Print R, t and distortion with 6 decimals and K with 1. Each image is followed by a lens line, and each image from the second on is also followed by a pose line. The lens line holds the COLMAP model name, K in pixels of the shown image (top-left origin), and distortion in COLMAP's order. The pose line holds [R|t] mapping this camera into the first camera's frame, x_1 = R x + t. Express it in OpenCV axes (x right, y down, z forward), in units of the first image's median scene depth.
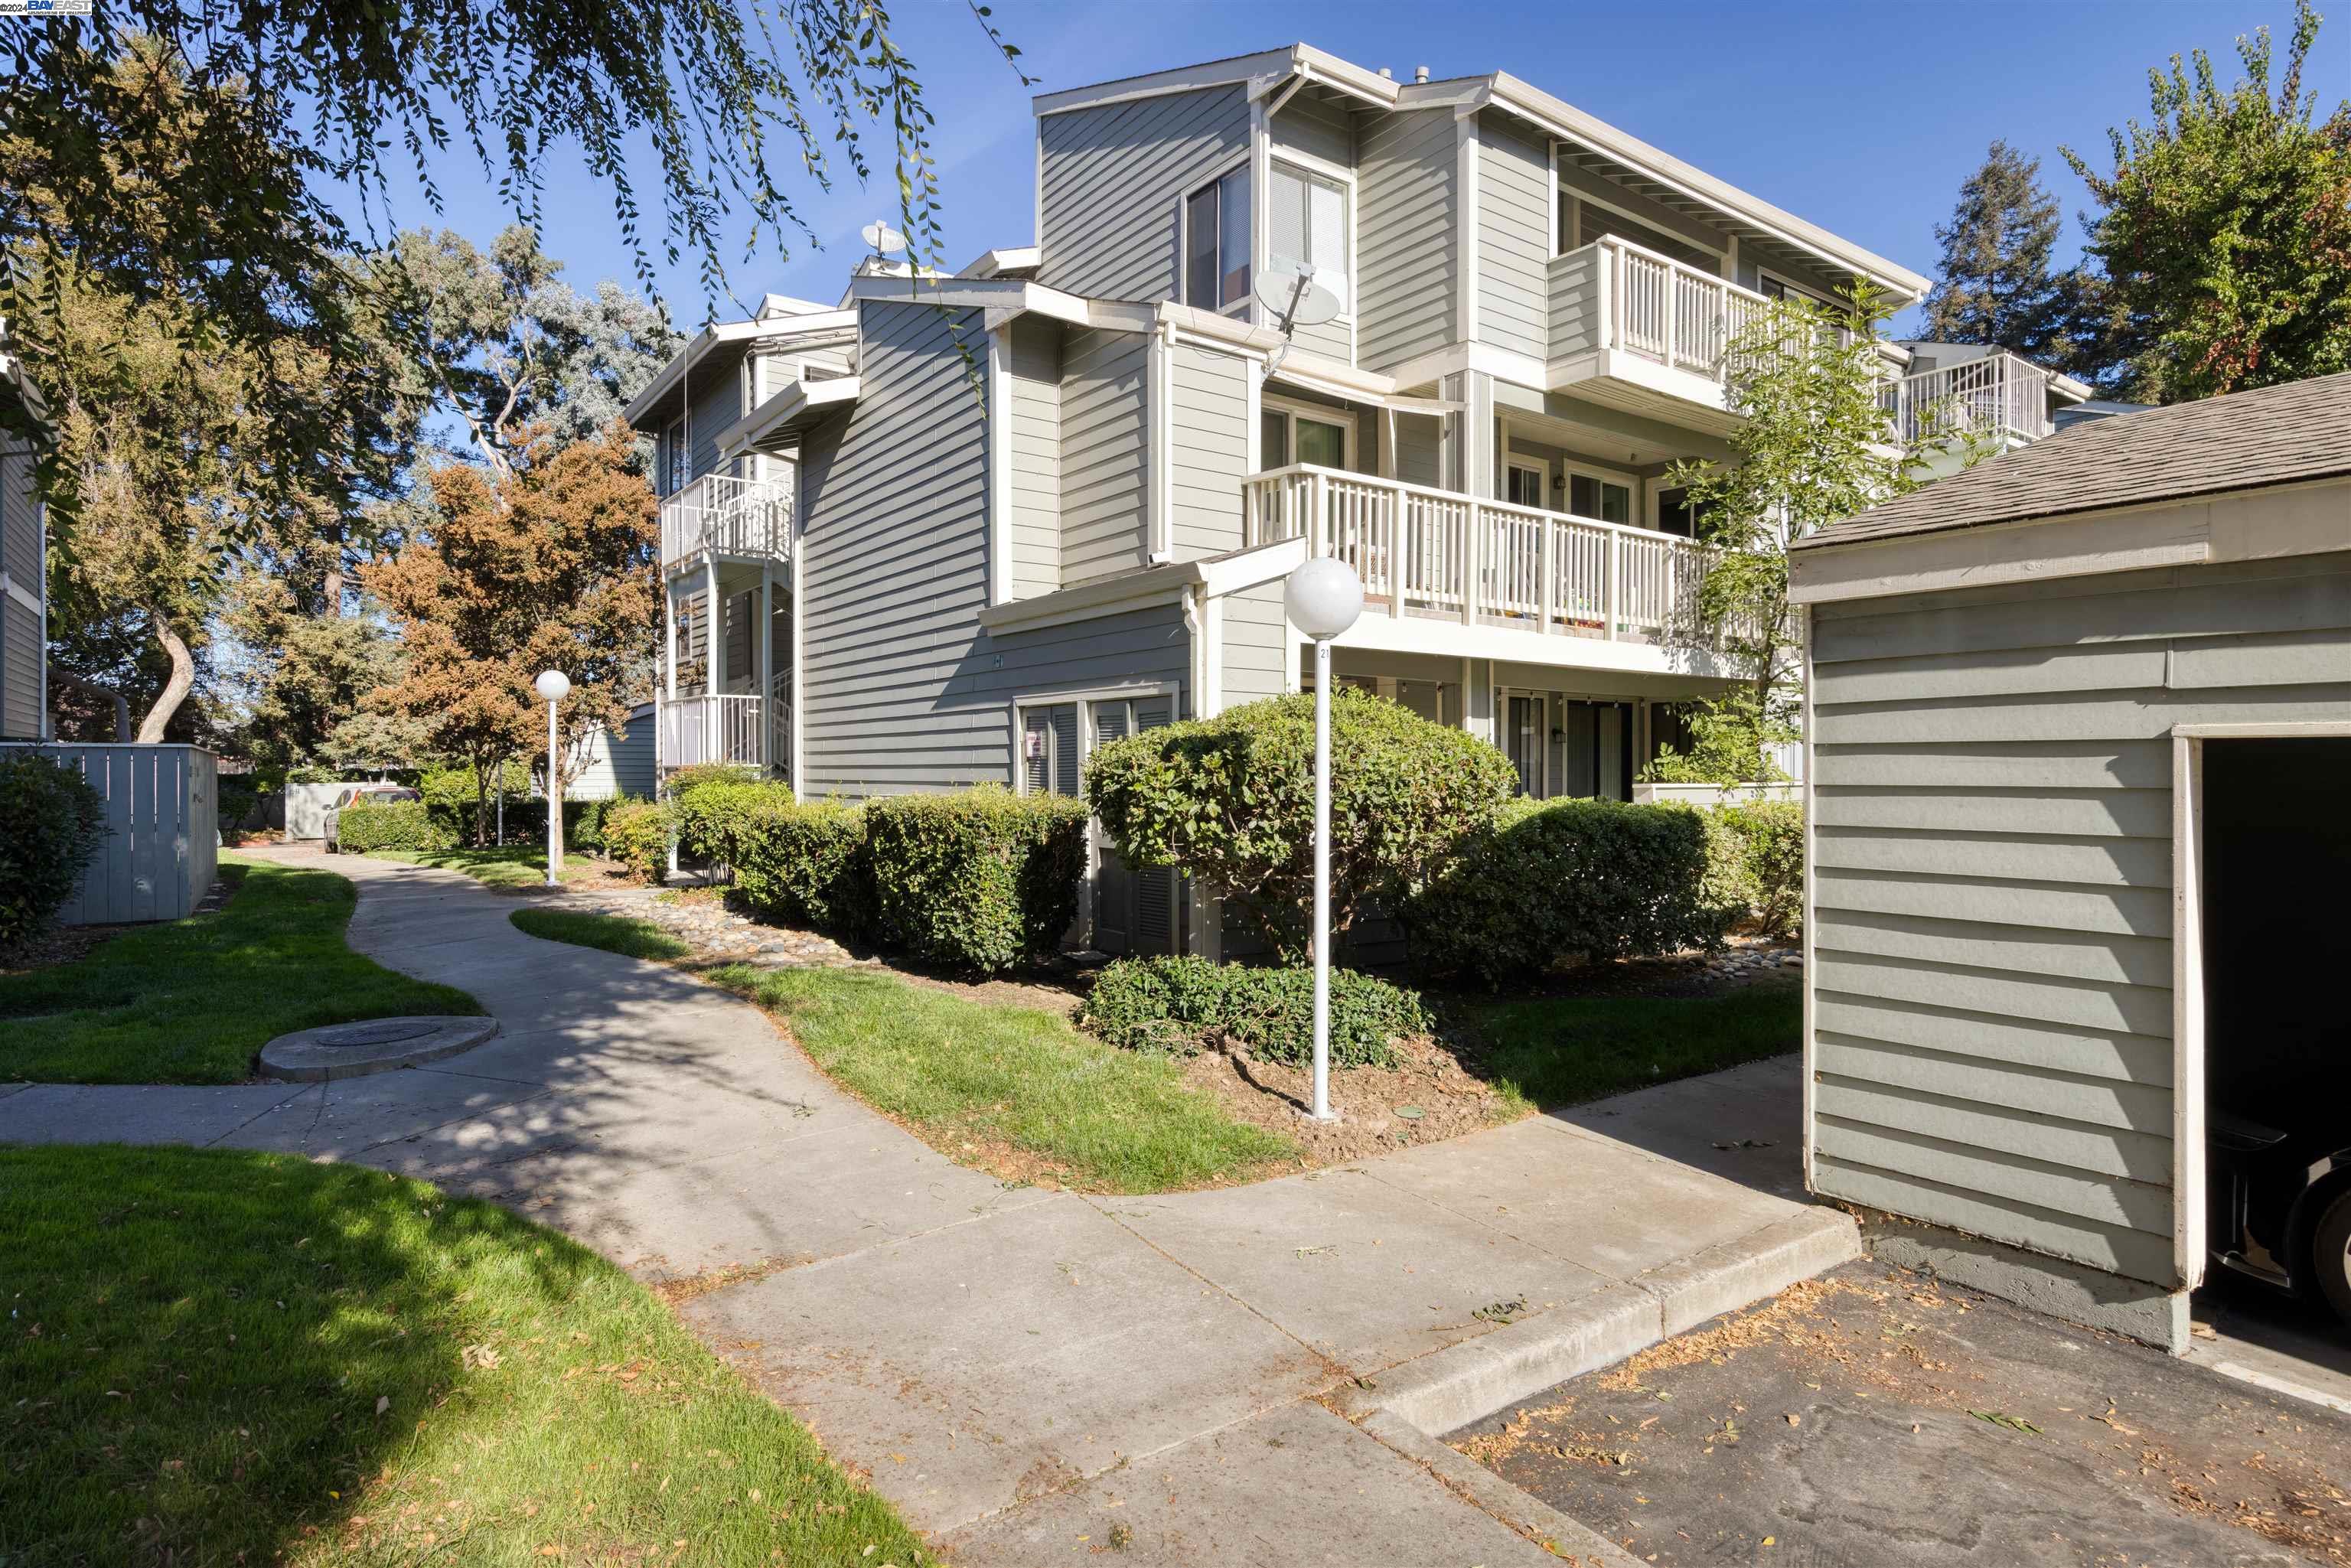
lens RADIAL K [[1275.0, 0, 1194.8], [0, 1275.0, 776.3], [0, 0, 1]] dist [0.008672, -0.002455]
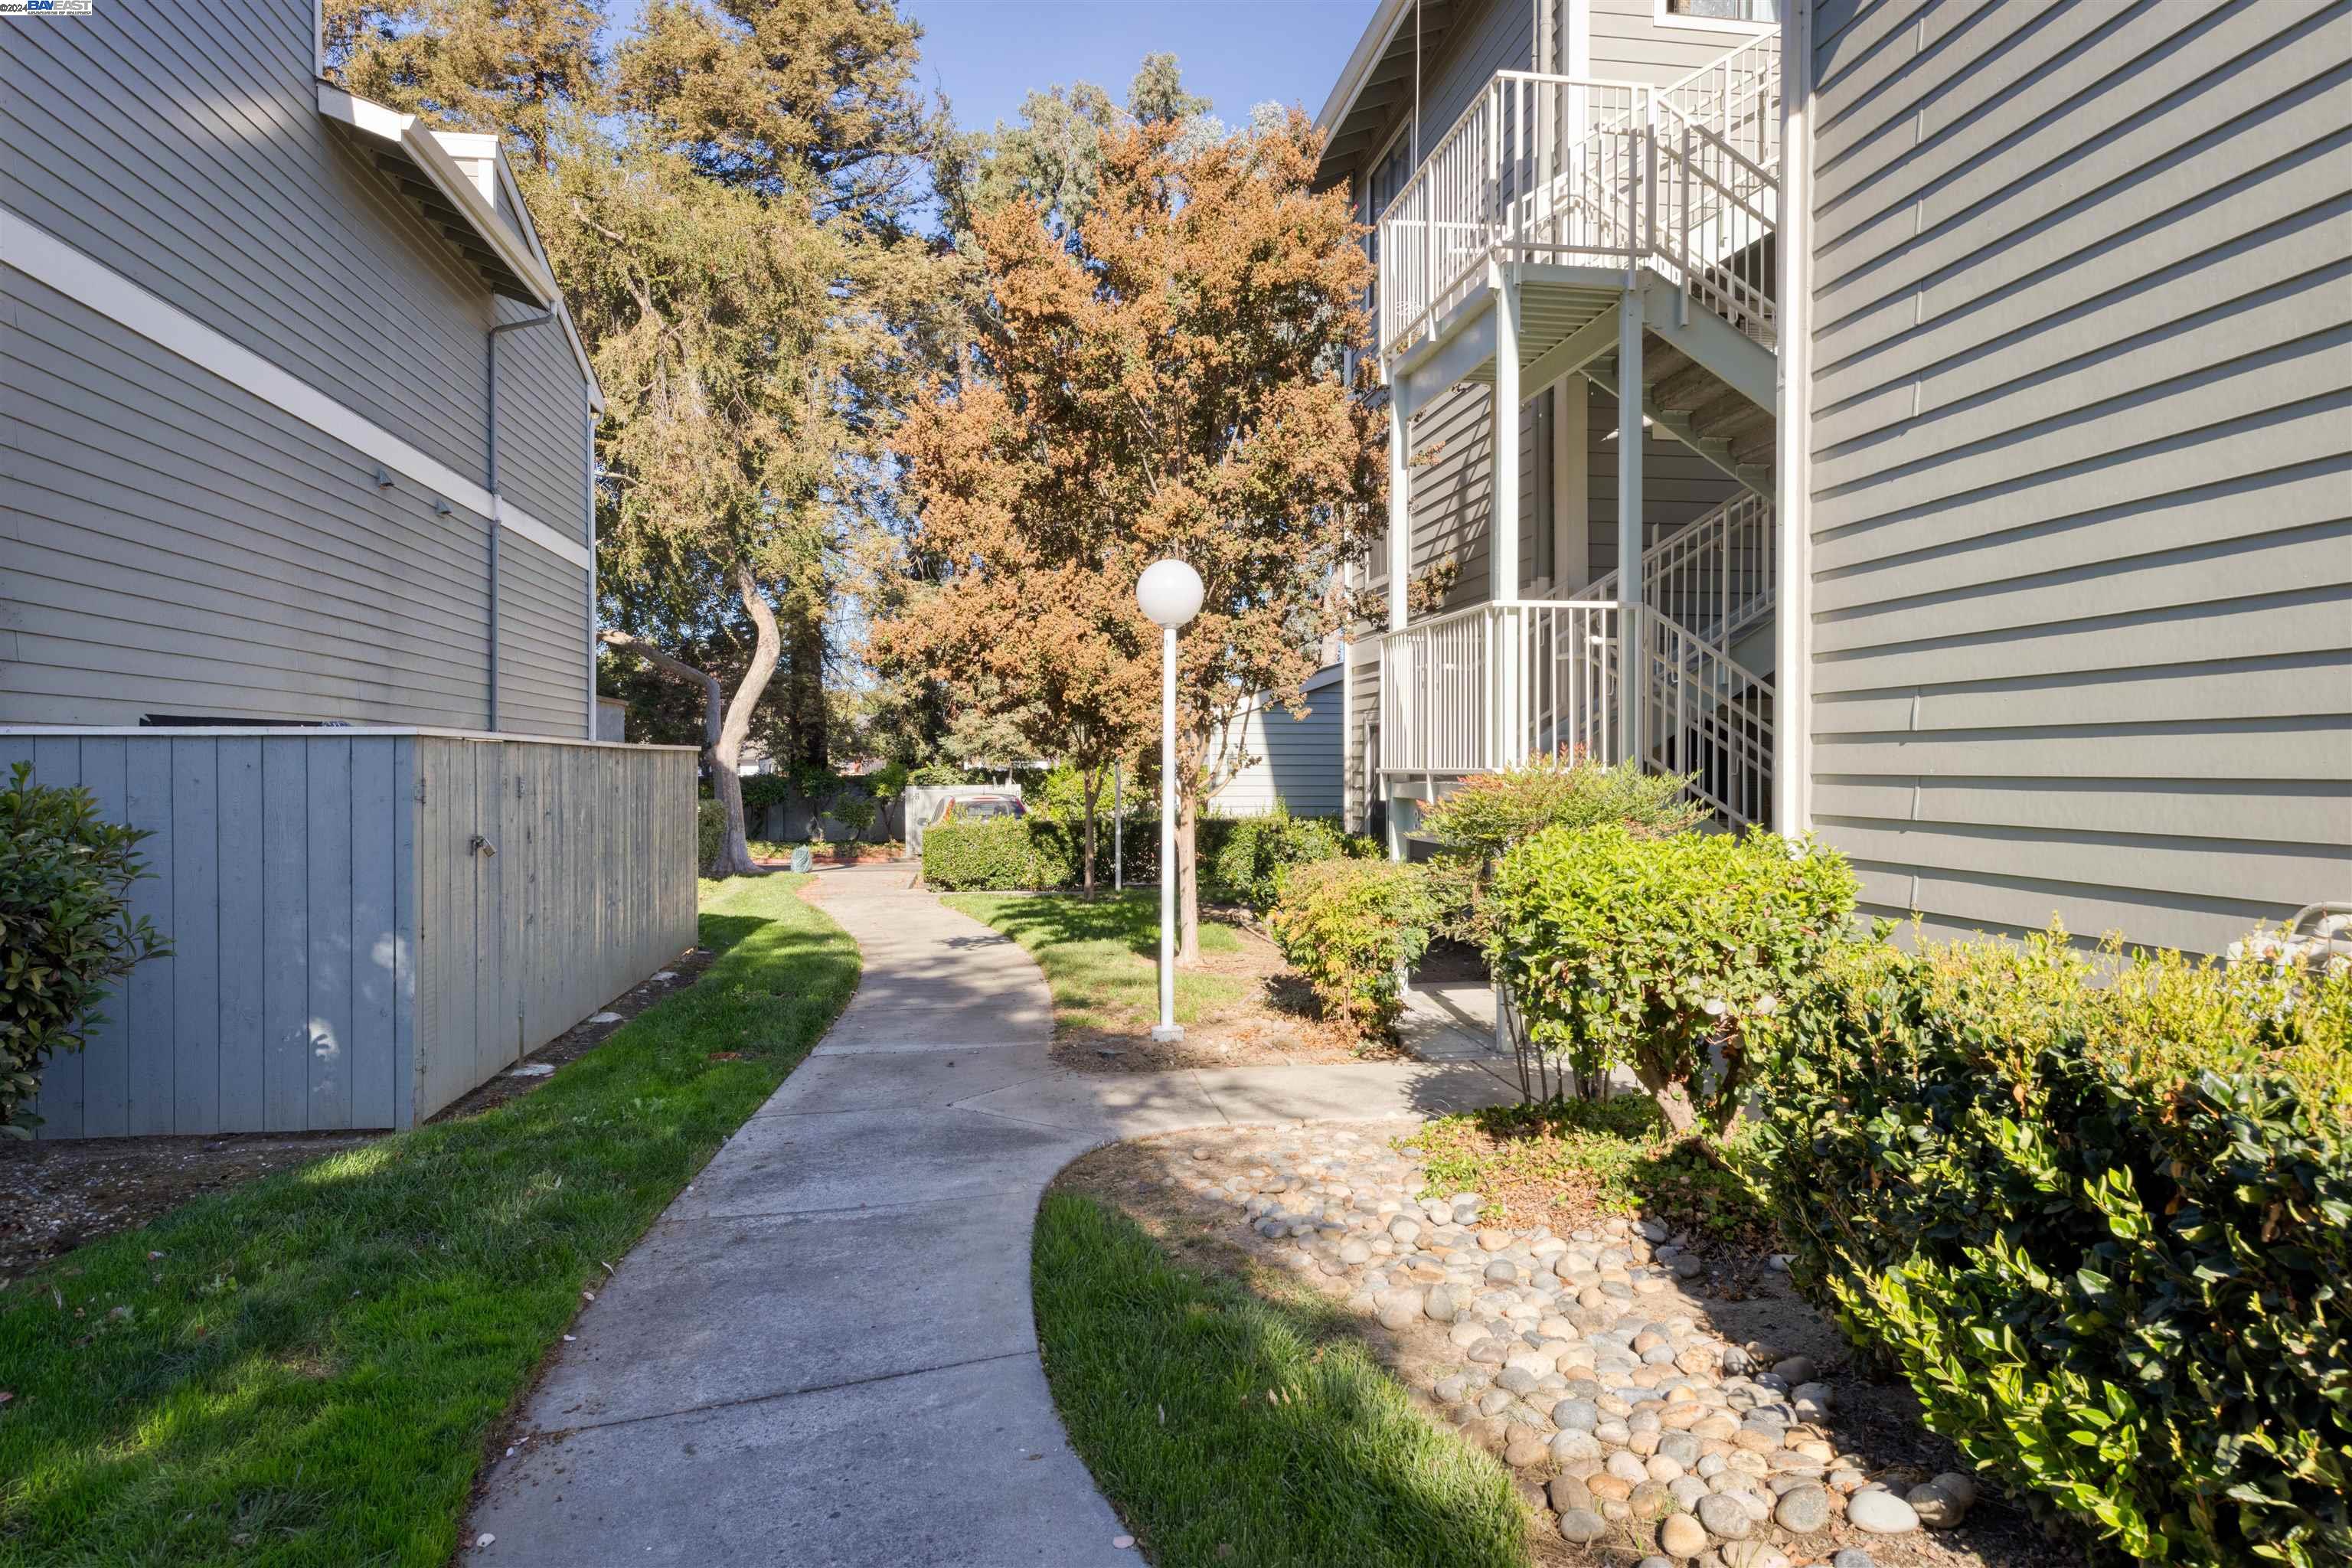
lens RADIAL K [[1486.5, 0, 1179.1], [0, 1486.5, 782.8], [0, 0, 1]] dist [-0.005219, -0.000088]
pose [[0.885586, 0.005028, -0.464448, -0.166996], [-0.002033, 0.999974, 0.006949, -0.005218], [0.464471, -0.005210, 0.885573, 0.350864]]
